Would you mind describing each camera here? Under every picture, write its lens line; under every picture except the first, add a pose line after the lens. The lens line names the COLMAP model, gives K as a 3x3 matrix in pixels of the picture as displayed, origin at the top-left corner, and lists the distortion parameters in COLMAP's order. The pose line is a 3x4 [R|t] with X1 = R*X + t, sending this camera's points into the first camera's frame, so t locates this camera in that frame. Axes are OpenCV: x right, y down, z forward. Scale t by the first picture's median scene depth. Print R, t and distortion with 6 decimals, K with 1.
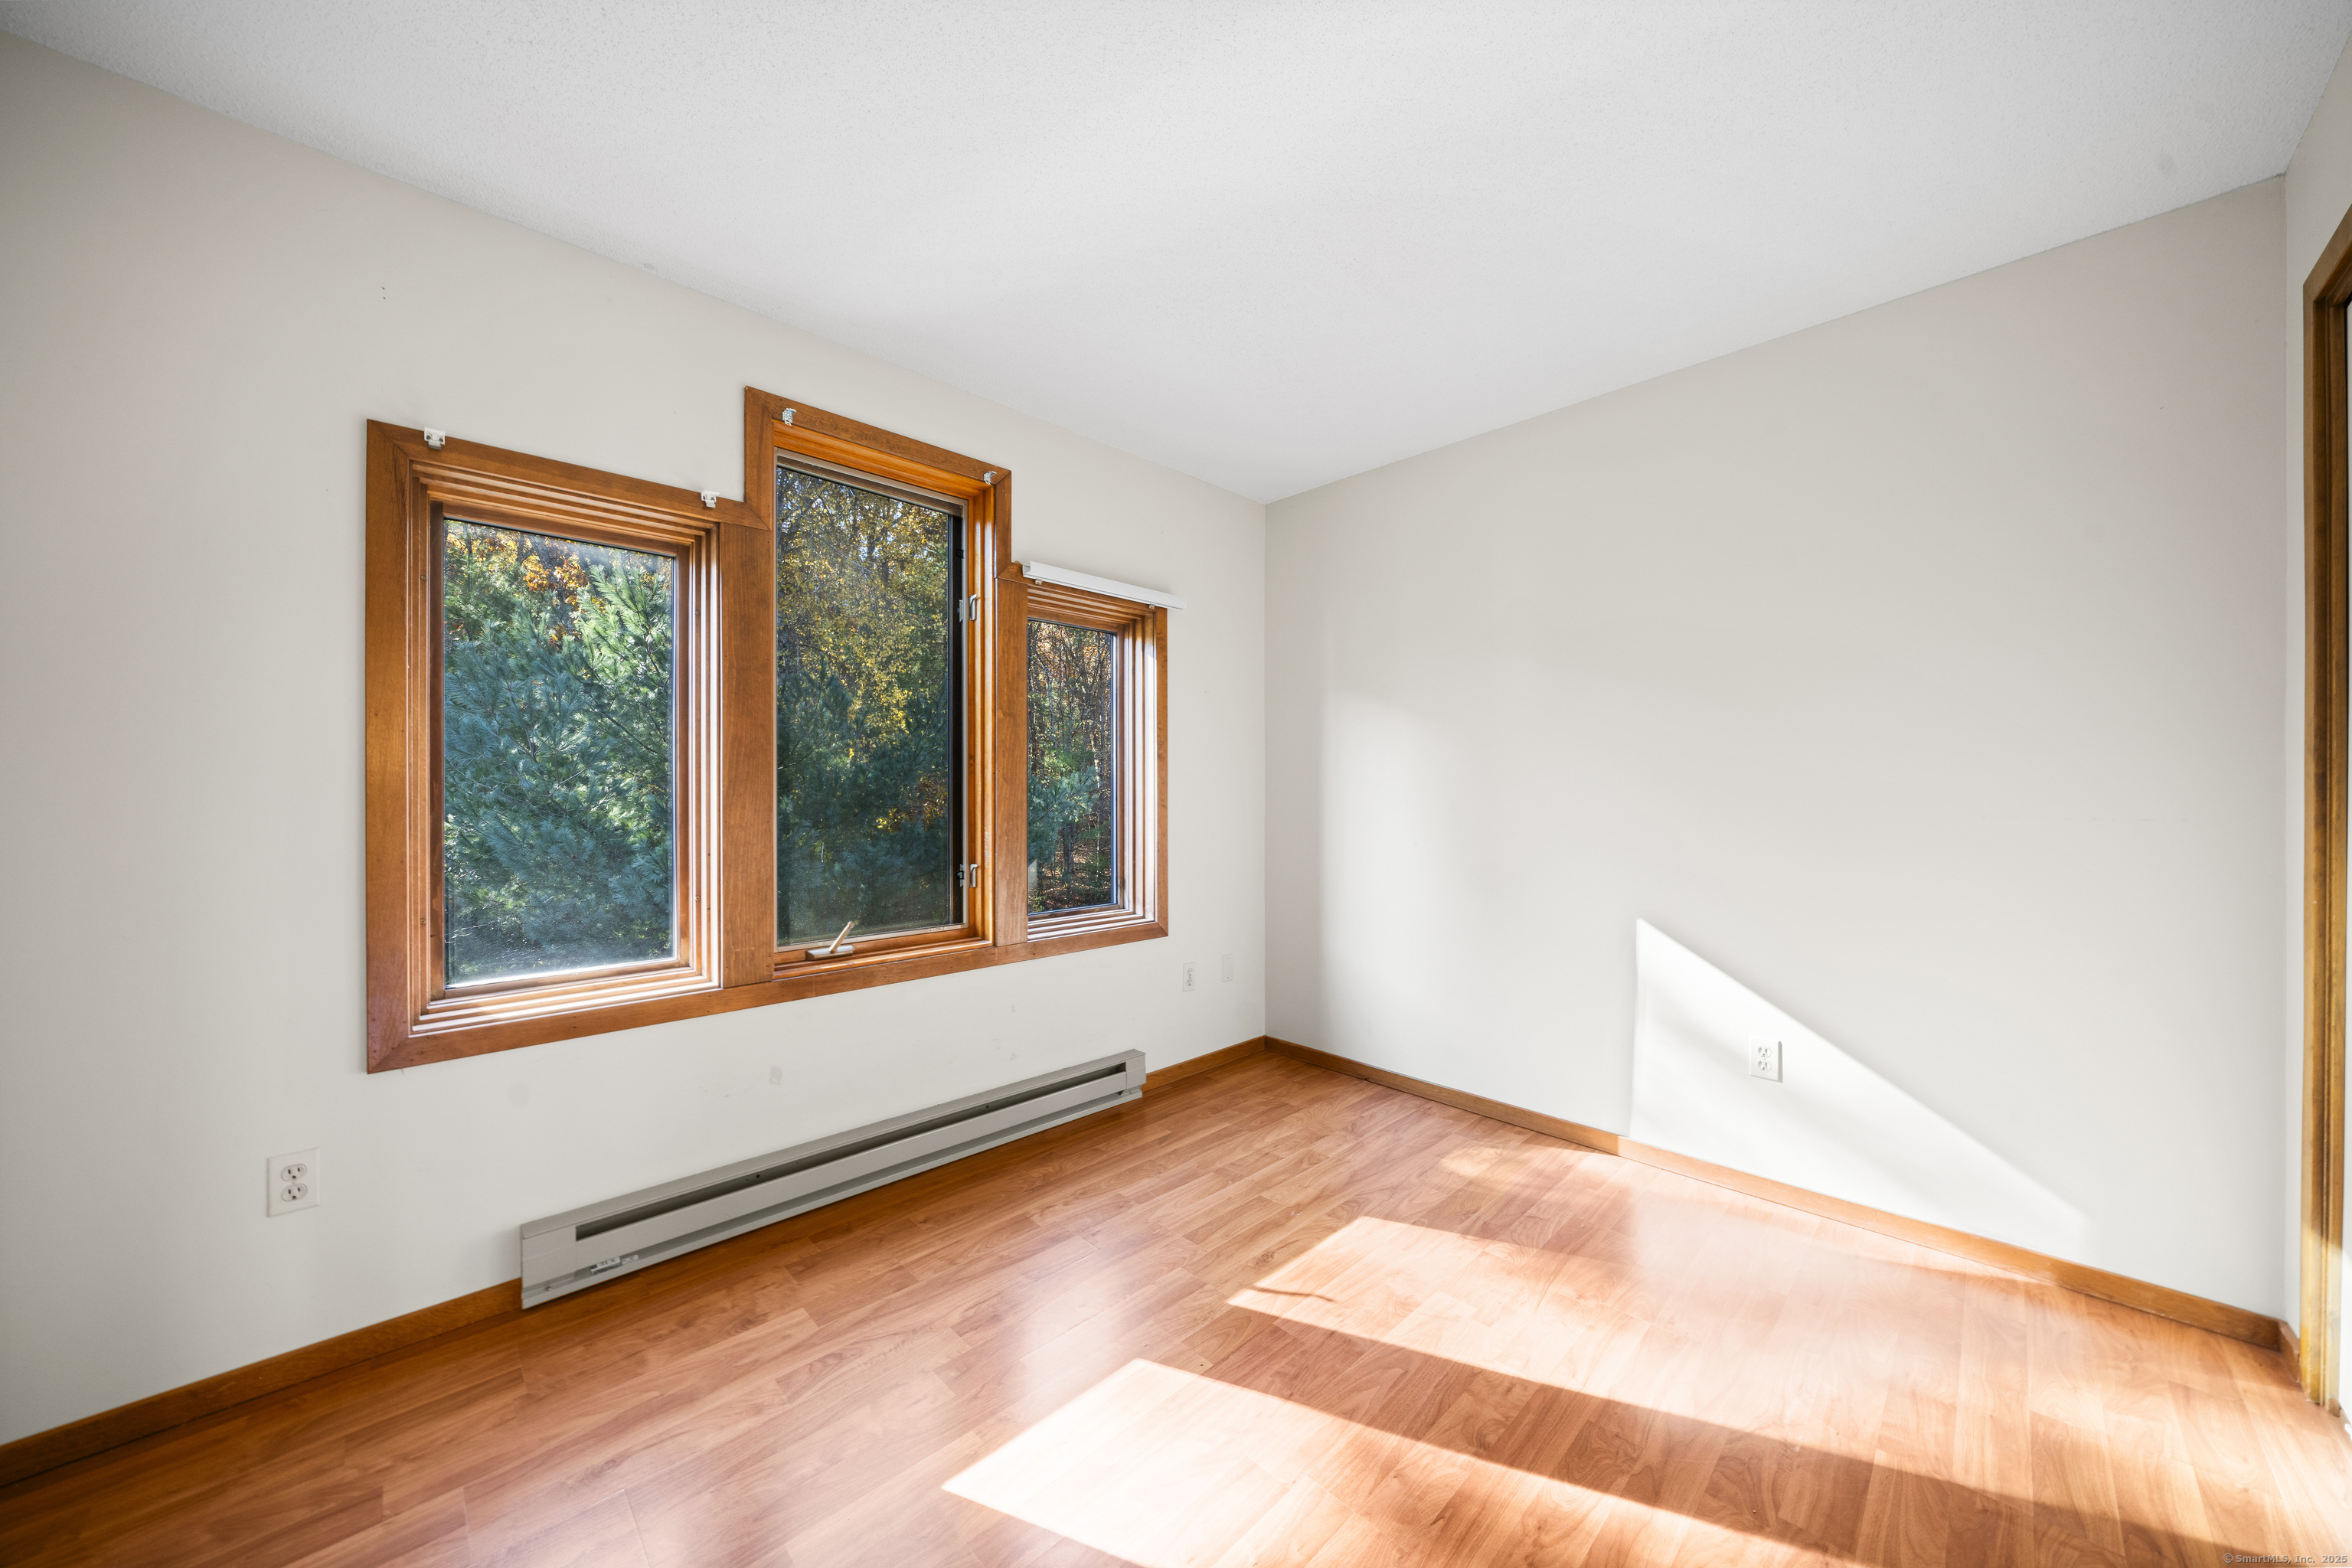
lens RADIAL K [[810.7, 0, 1152.8], [0, 810.7, 789.1], [0, 0, 1]] dist [-0.007216, 0.000527]
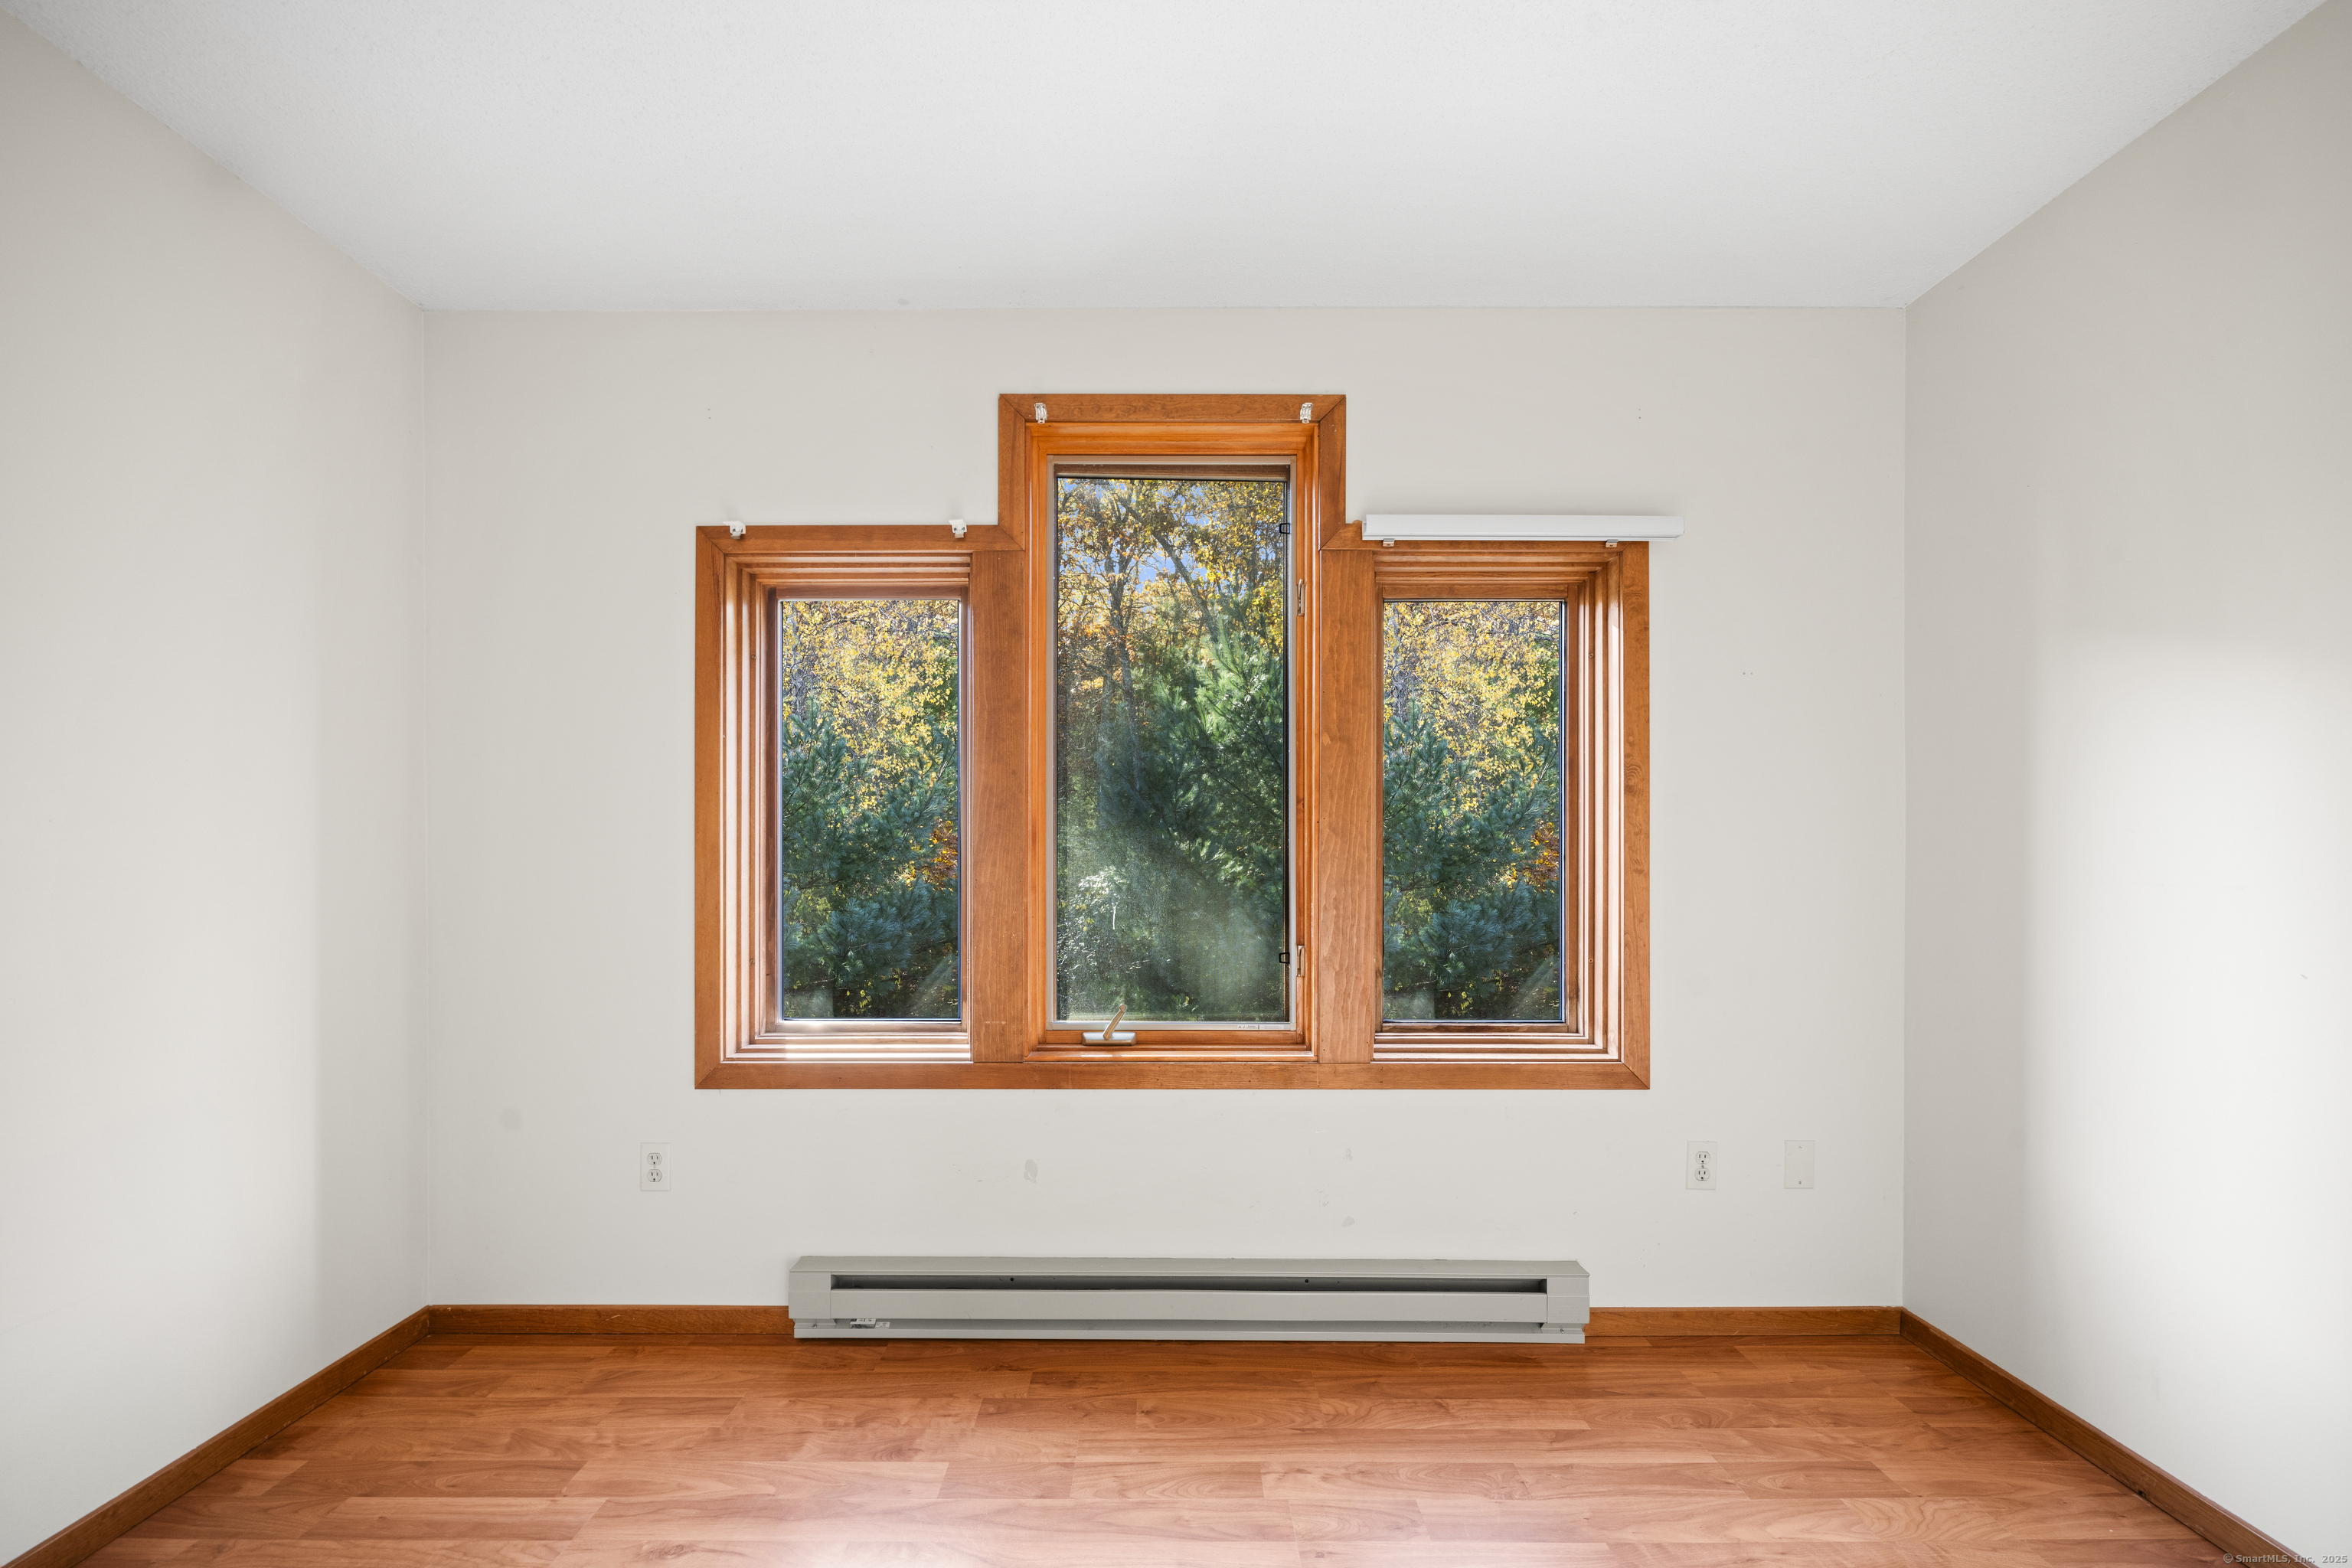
lens RADIAL K [[879.0, 0, 1165.7], [0, 879.0, 845.0], [0, 0, 1]] dist [-0.006357, 0.000985]
pose [[0.727109, 0.000456, -0.686522, 0.298292], [0.000611, 0.999999, 0.001311, 0.000146], [0.686522, -0.001373, 0.727108, 0.416601]]
